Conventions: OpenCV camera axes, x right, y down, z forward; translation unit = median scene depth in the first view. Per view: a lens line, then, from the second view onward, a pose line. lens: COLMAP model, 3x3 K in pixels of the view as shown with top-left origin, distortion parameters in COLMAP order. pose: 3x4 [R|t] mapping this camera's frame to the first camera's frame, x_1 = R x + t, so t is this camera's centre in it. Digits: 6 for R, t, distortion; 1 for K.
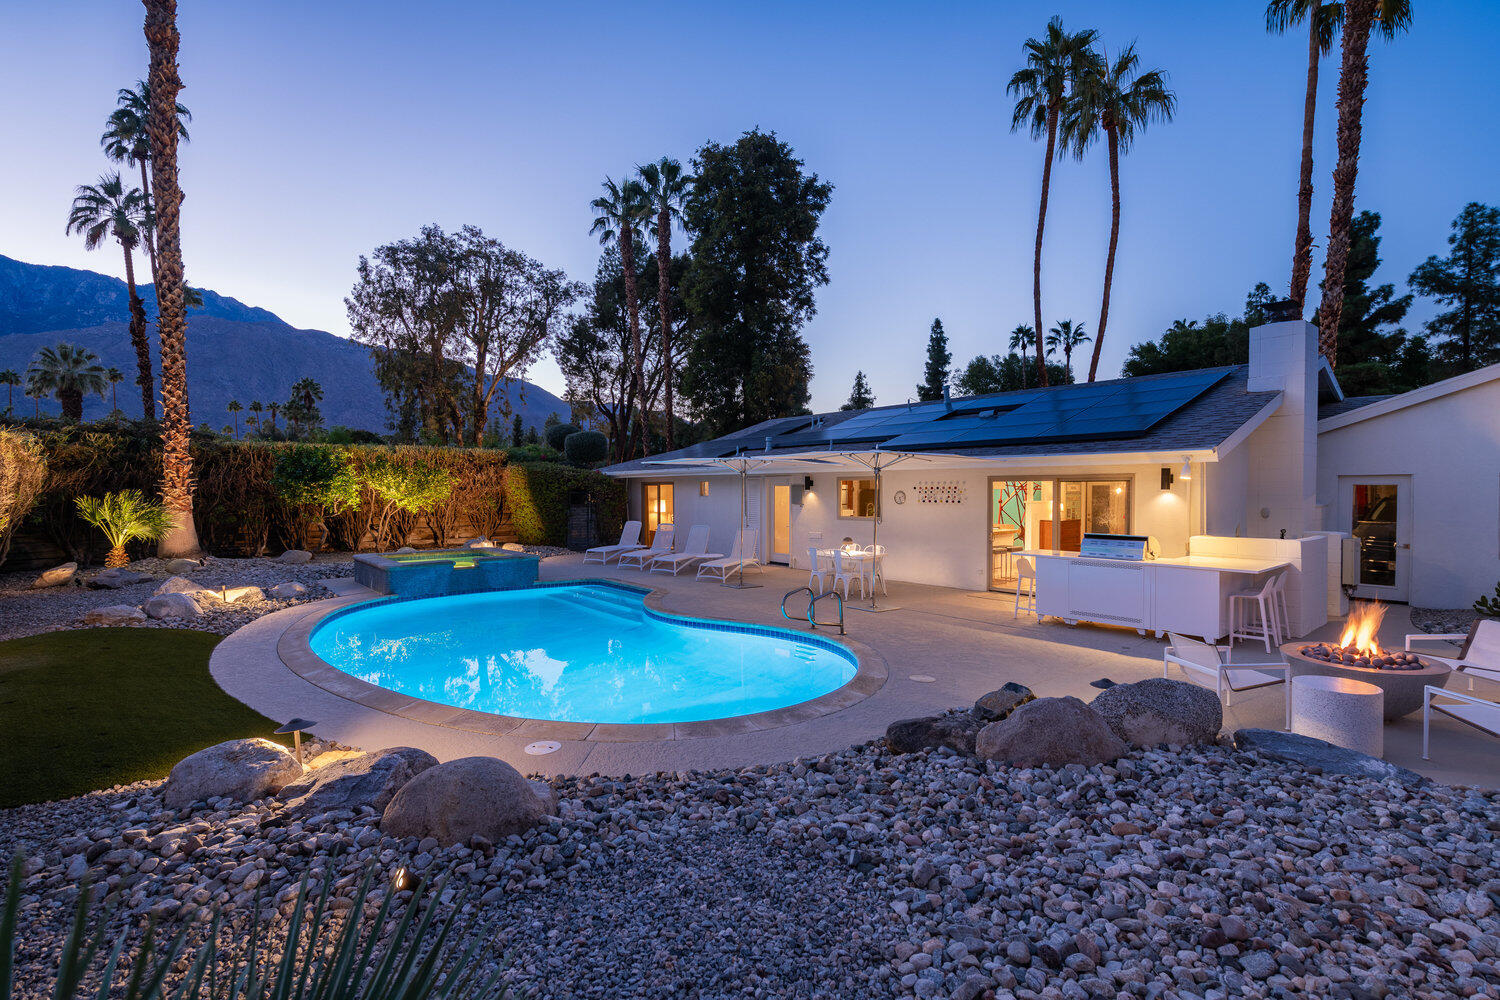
lens RADIAL K [[711.3, 0, 750.0], [0, 711.3, 500.0], [0, 0, 1]] dist [-0.001138, -0.001537]
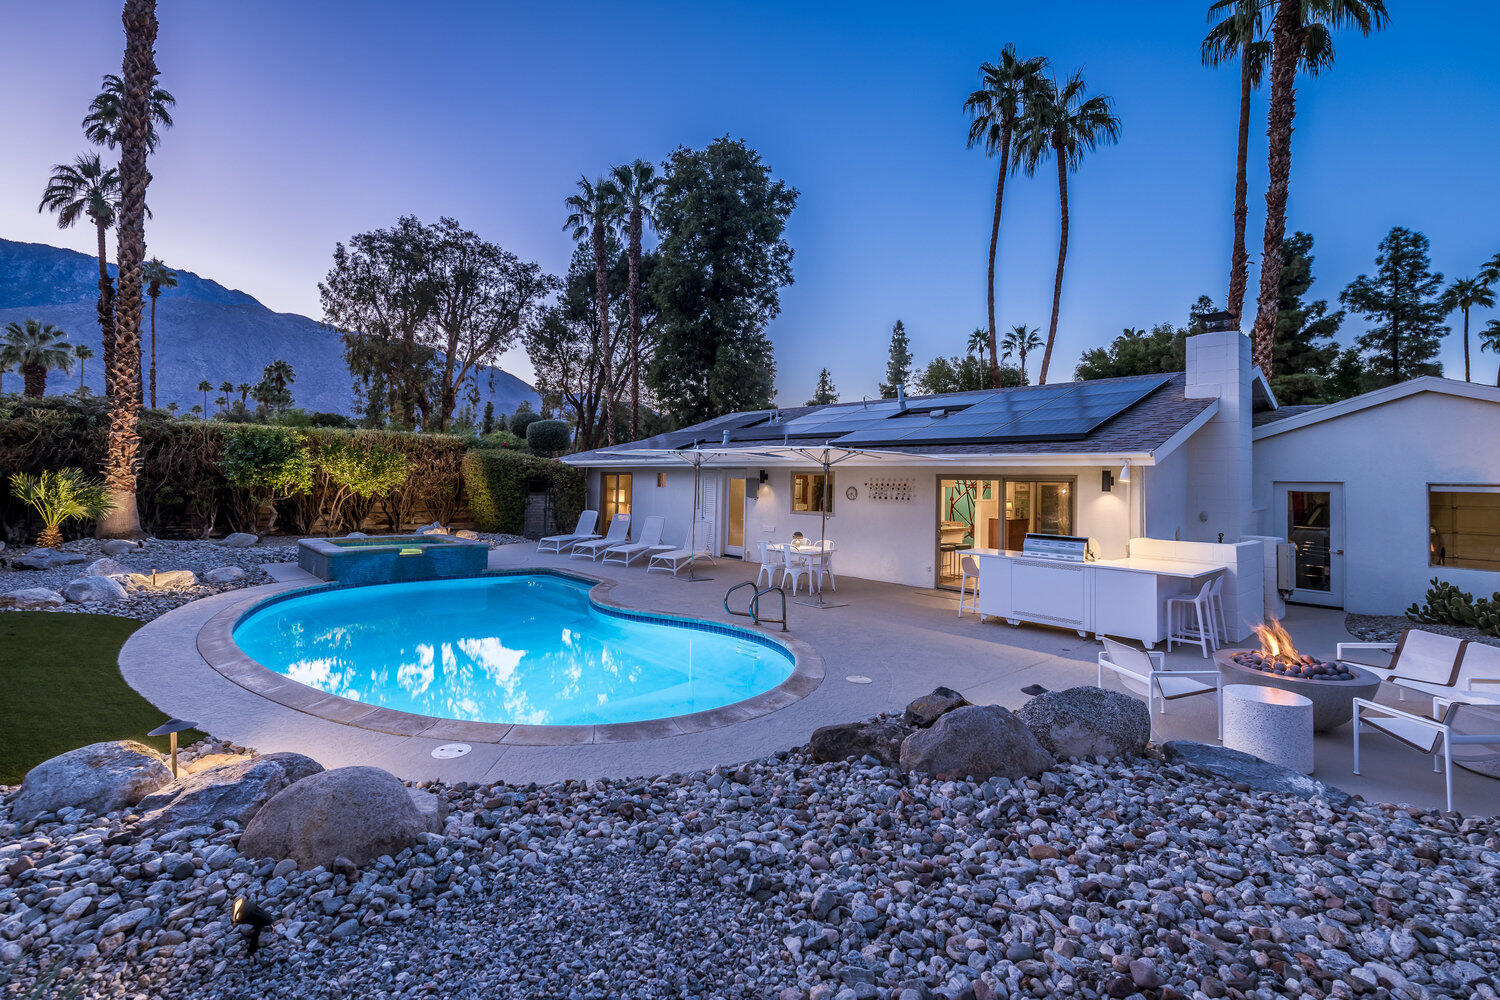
lens RADIAL K [[695.4, 0, 739.8], [0, 695.4, 449.8], [0, 0, 1]] dist [0.001928, -0.001883]
pose [[0.999283, 0.023923, 0.029362, 0.022005], [-0.022134, 0.997966, -0.059783, -0.002534], [-0.030733, 0.059090, 0.997779, 0.013892]]
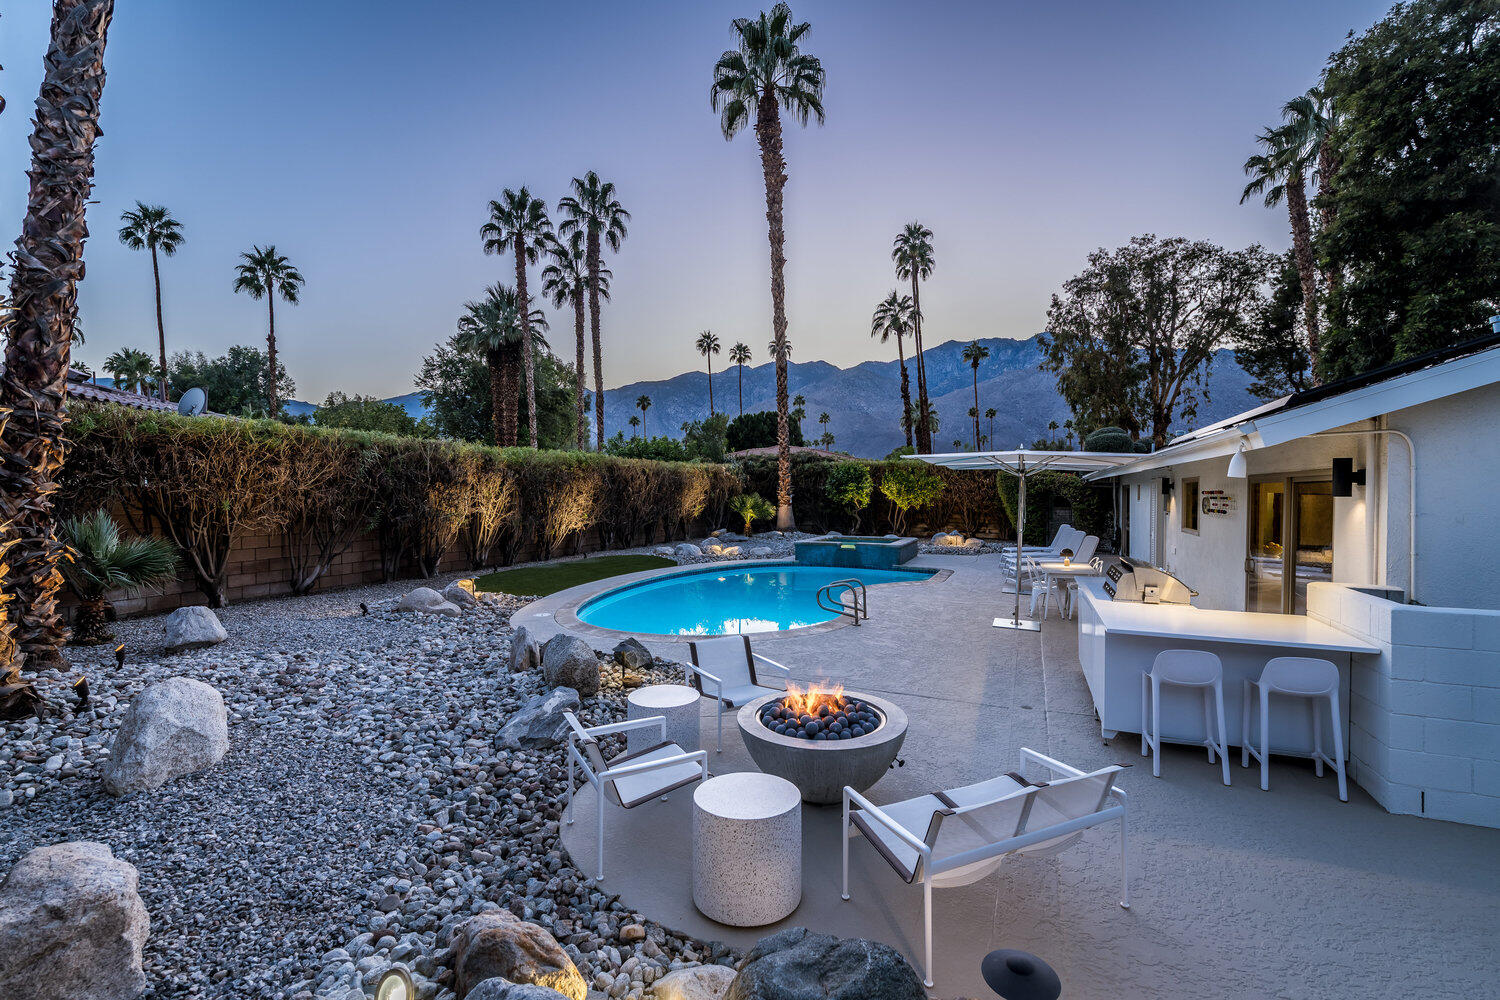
lens RADIAL K [[635.9, 0, 744.2], [0, 635.9, 503.3], [0, 0, 1]] dist [0.008001, -0.003153]
pose [[0.435028, 0.014234, -0.900305, 0.605652], [-0.016827, 0.999829, 0.007676, 0.003088], [0.900260, 0.011810, 0.435193, 0.281107]]
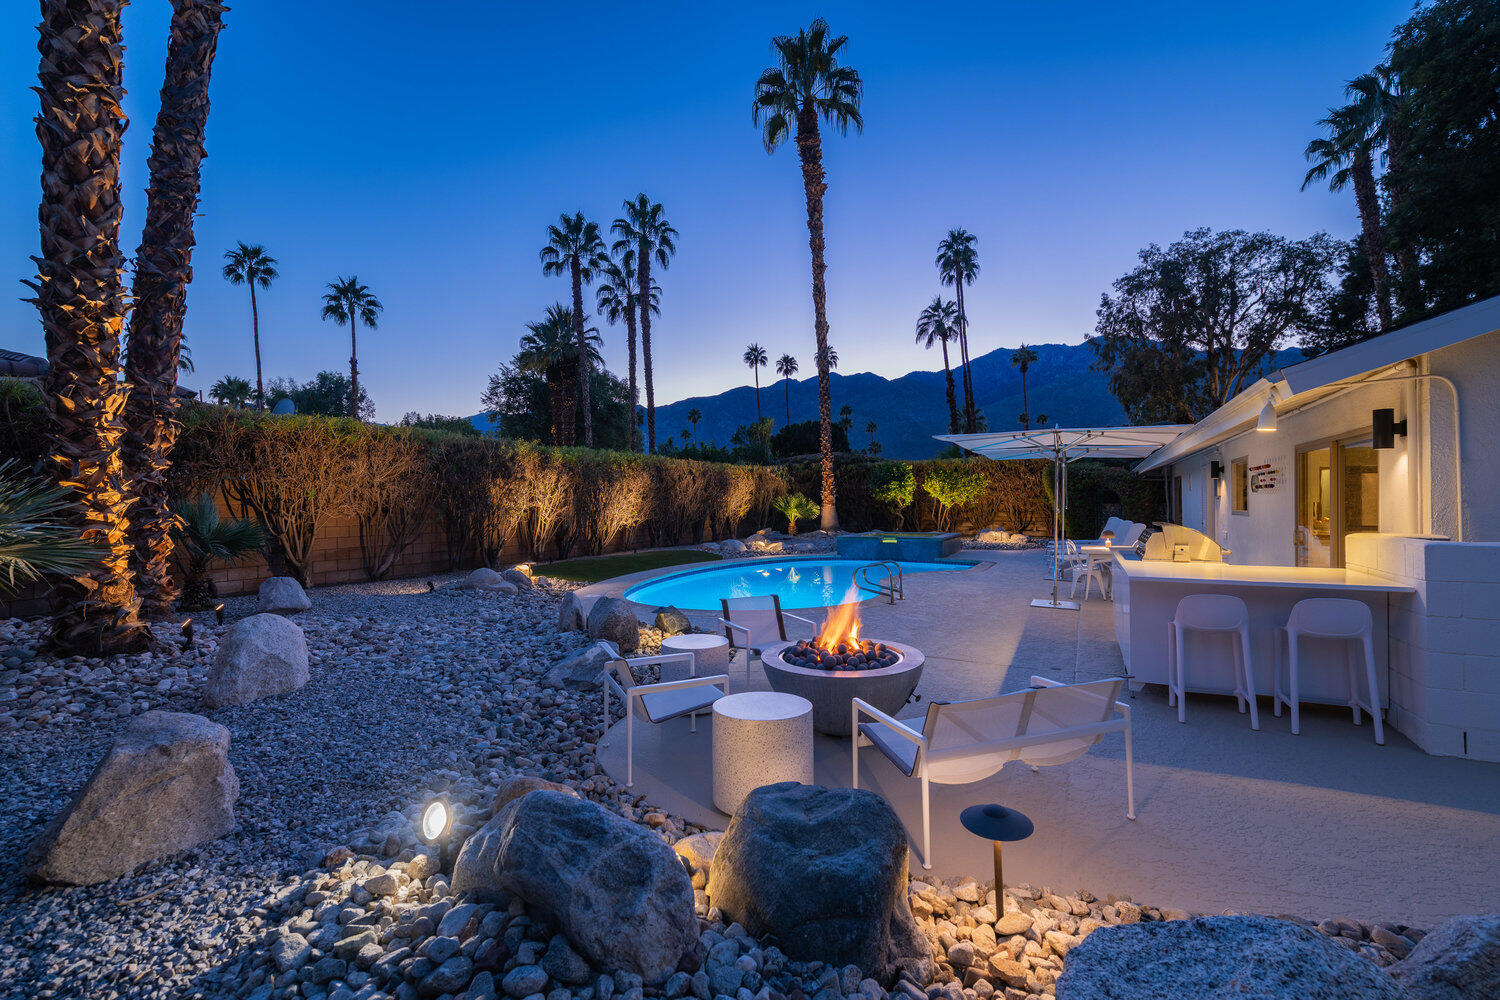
lens RADIAL K [[621.5, 0, 743.7], [0, 621.5, 503.0], [0, 0, 1]] dist [0.013322, -0.003471]
pose [[0.361957, -0.005611, -0.932178, 0.622024], [-0.007115, 0.999936, -0.008781, 0.031260], [0.932168, 0.009811, 0.361894, 0.287976]]
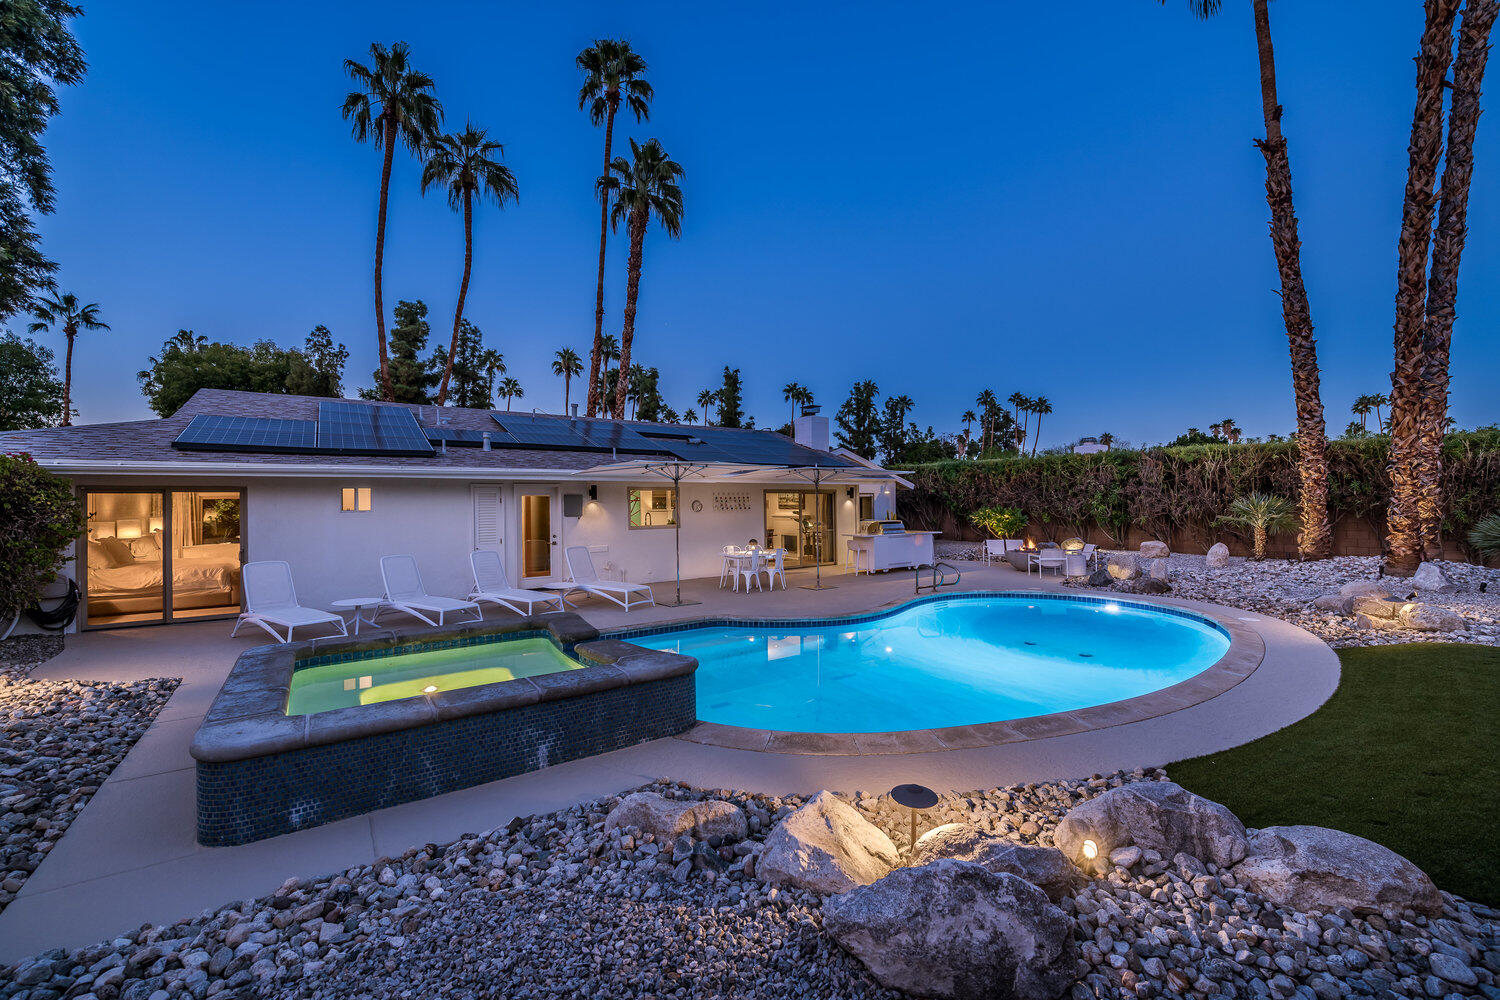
lens RADIAL K [[621.5, 0, 743.7], [0, 621.5, 503.0], [0, 0, 1]] dist [0.013322, -0.003471]
pose [[0.073600, 0.001748, 0.997286, -0.828331], [0.022635, 0.999738, -0.003423, -0.002845], [-0.997031, 0.022826, 0.073541, 0.880679]]
